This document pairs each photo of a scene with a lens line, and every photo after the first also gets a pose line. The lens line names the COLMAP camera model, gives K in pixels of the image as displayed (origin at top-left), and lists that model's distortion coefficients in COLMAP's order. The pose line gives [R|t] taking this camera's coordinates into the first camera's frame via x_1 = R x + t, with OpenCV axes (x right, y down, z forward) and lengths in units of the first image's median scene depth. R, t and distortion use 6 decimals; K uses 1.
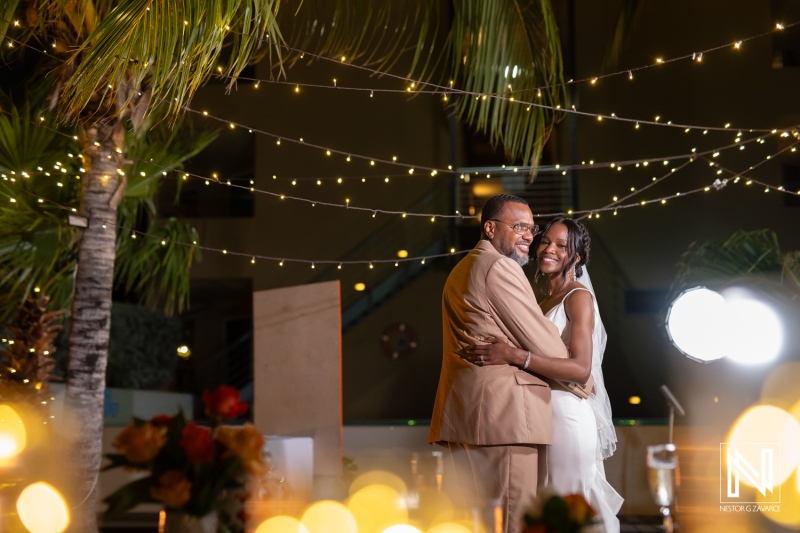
lens RADIAL K [[1159.6, 0, 400.0], [0, 1159.6, 266.5], [0, 0, 1]] dist [-0.021303, 0.019622]
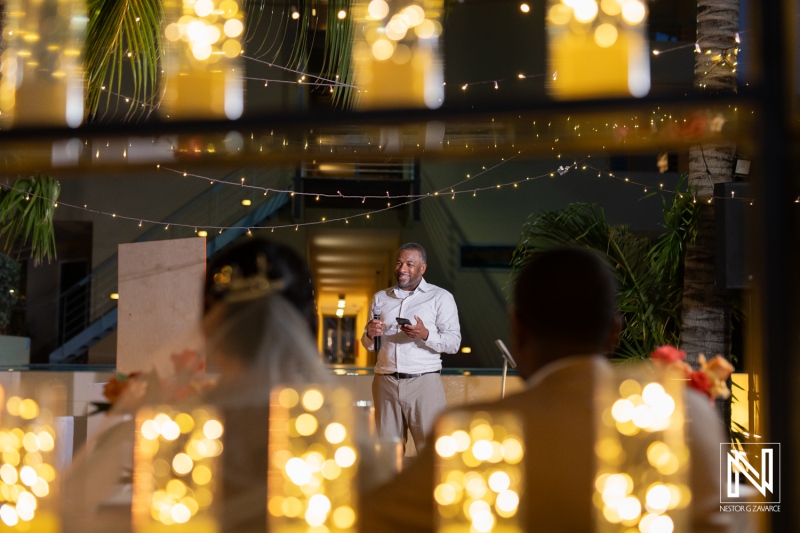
lens RADIAL K [[1159.6, 0, 400.0], [0, 1159.6, 266.5], [0, 0, 1]] dist [-0.021303, 0.019622]
pose [[0.988710, 0.021244, 0.148327, -0.058558], [-0.028303, 0.998557, 0.045646, -0.025731], [-0.147143, -0.049329, 0.987884, -0.139997]]
